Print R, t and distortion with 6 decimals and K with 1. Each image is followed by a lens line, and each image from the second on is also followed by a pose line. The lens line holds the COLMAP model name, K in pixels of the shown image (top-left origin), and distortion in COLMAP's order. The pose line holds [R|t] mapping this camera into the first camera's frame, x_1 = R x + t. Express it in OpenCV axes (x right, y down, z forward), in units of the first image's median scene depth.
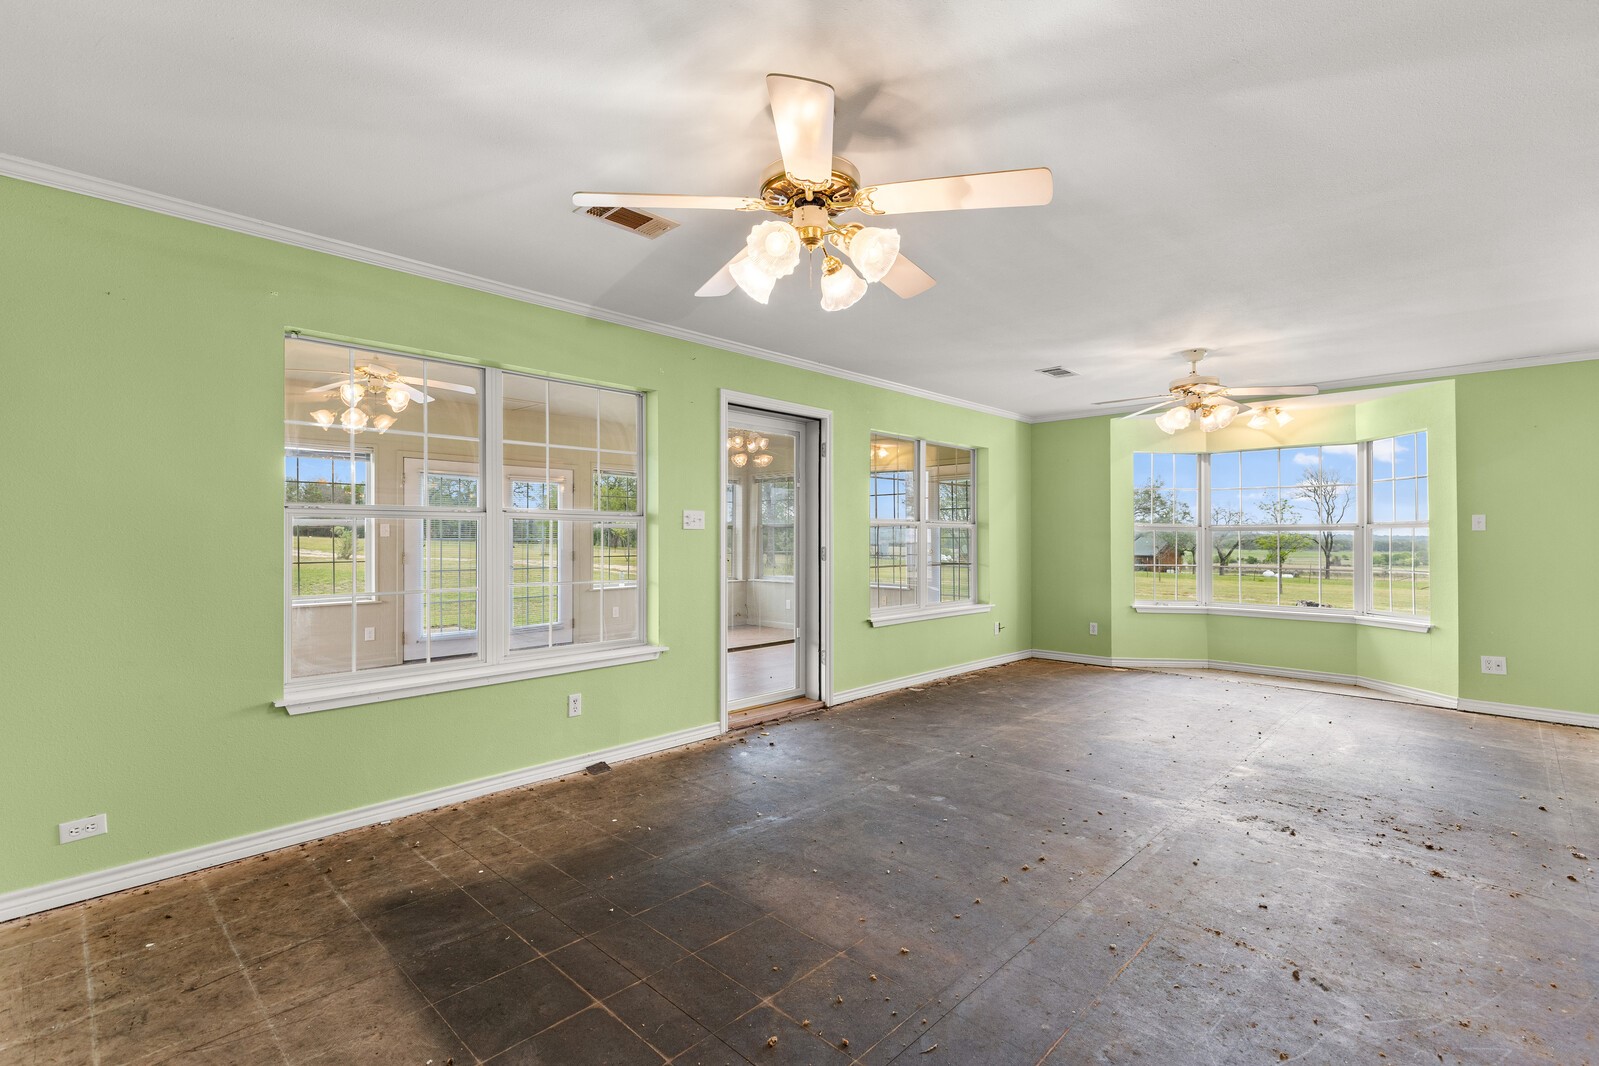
lens RADIAL K [[724.8, 0, 789.7], [0, 724.8, 528.9], [0, 0, 1]] dist [0.002925, -0.001178]
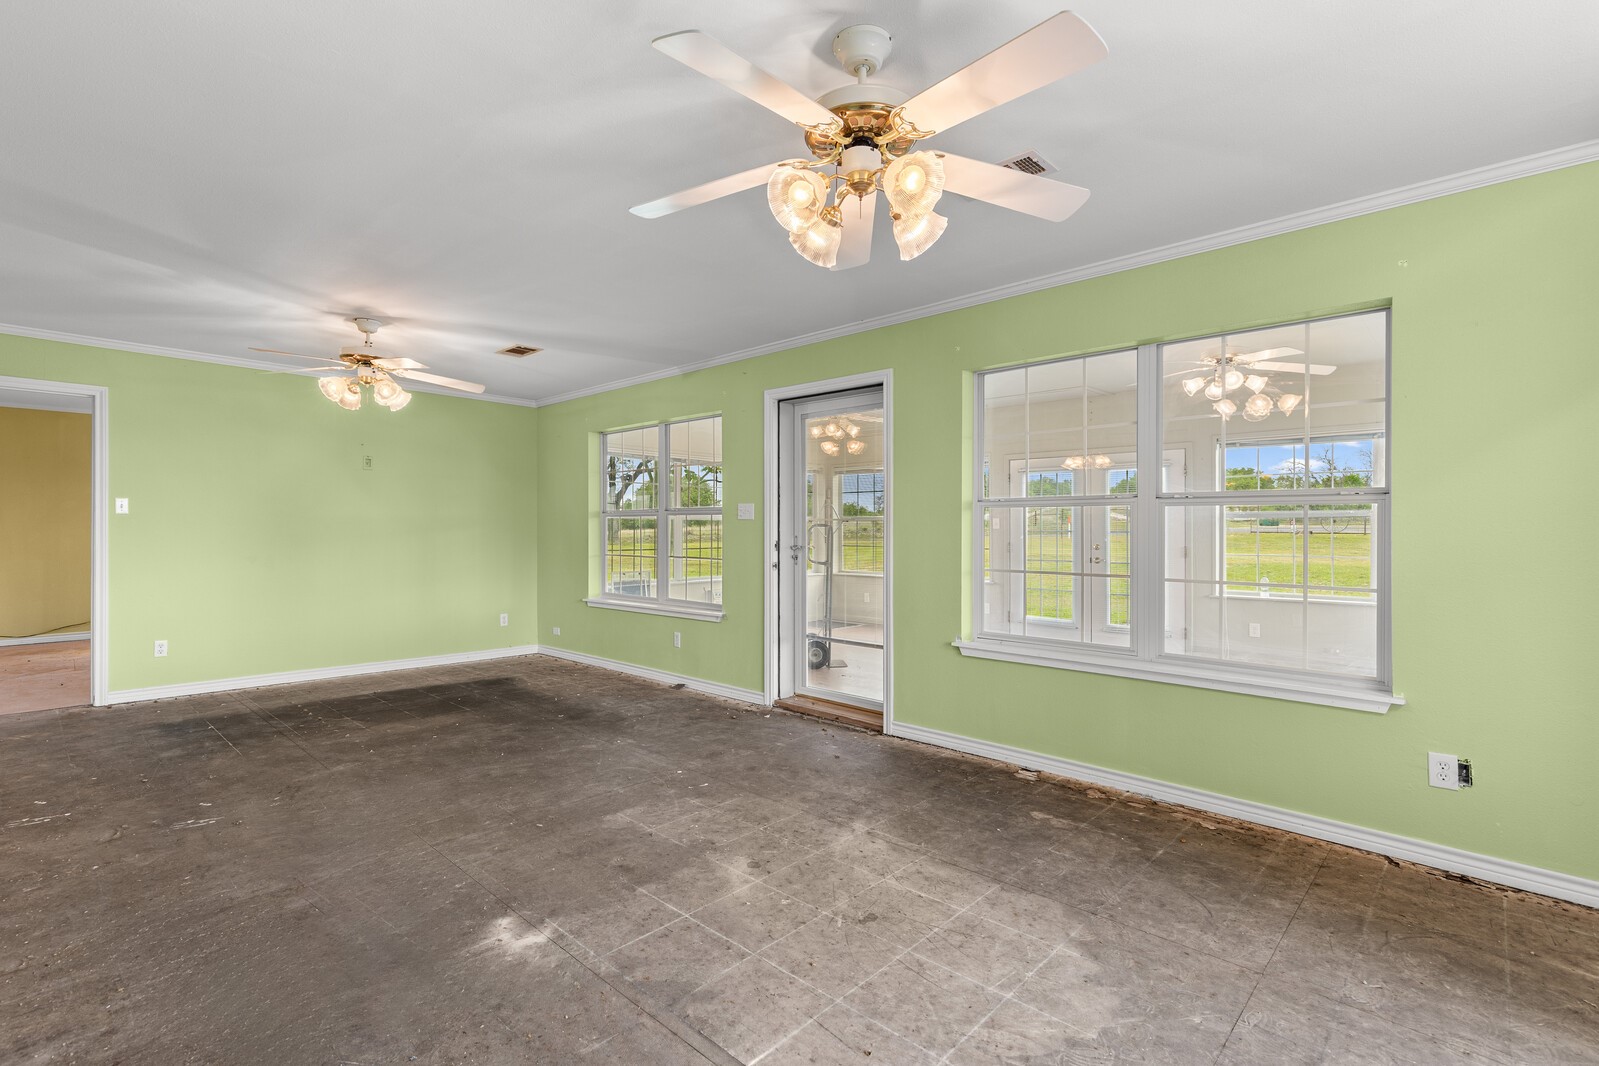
lens RADIAL K [[724.8, 0, 797.7], [0, 724.8, 538.4], [0, 0, 1]] dist [0.002925, -0.001178]
pose [[0.026158, 0.018098, -0.999494, 1.494959], [0.010836, 0.999772, 0.018387, 0.014552], [0.999599, -0.011311, 0.025956, 1.512076]]
